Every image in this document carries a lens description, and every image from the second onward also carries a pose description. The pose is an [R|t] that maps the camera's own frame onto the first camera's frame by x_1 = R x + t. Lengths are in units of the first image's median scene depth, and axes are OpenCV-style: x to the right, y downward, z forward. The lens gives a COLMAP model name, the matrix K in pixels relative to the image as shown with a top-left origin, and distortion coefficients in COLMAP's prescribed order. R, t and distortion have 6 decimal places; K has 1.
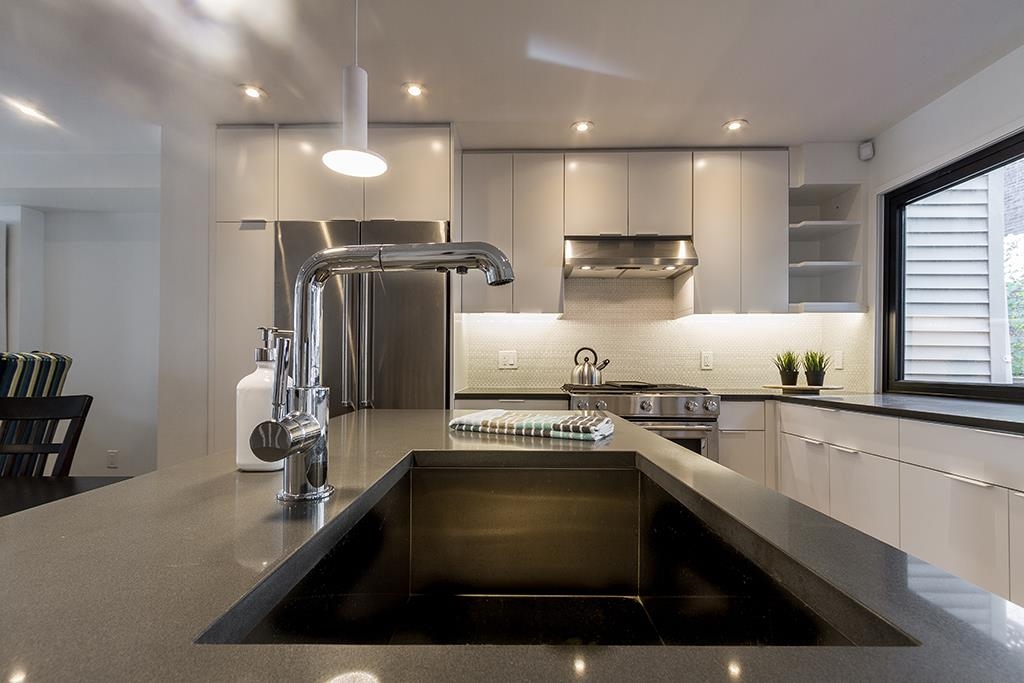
lens RADIAL K [[474.6, 0, 507.5], [0, 474.6, 361.3], [0, 0, 1]] dist [0.002216, 0.000423]
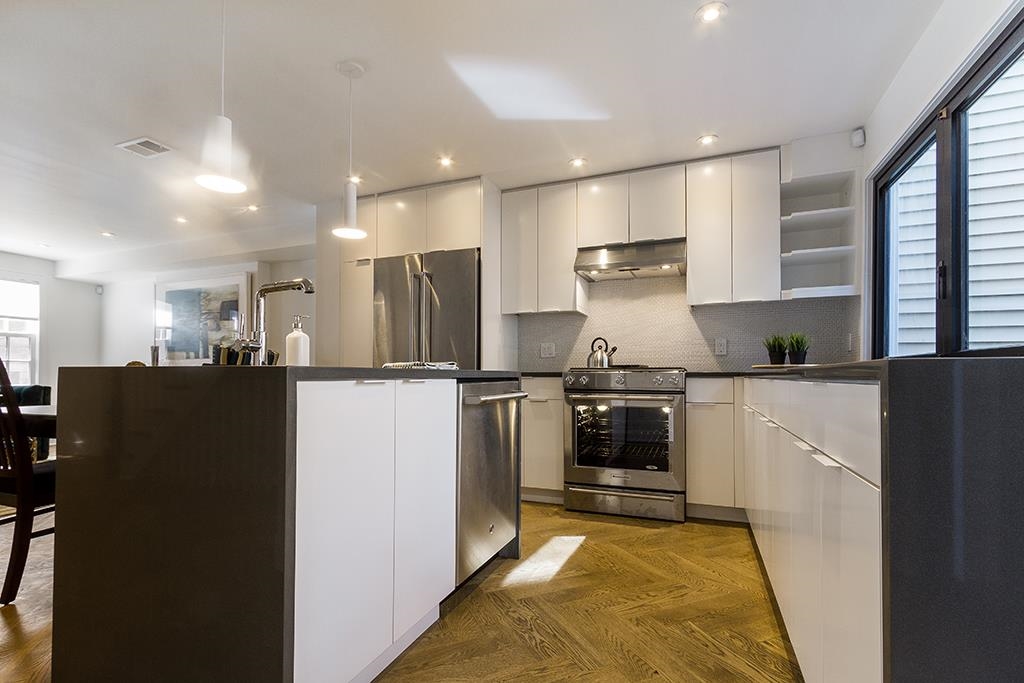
lens RADIAL K [[474.6, 0, 524.6], [0, 474.6, 371.9], [0, 0, 1]] dist [0.002216, 0.000423]
pose [[0.936338, -0.004934, -0.351065, 0.428085], [0.006808, 0.999968, 0.004106, 0.055317], [0.351034, -0.006234, 0.936342, -0.221658]]
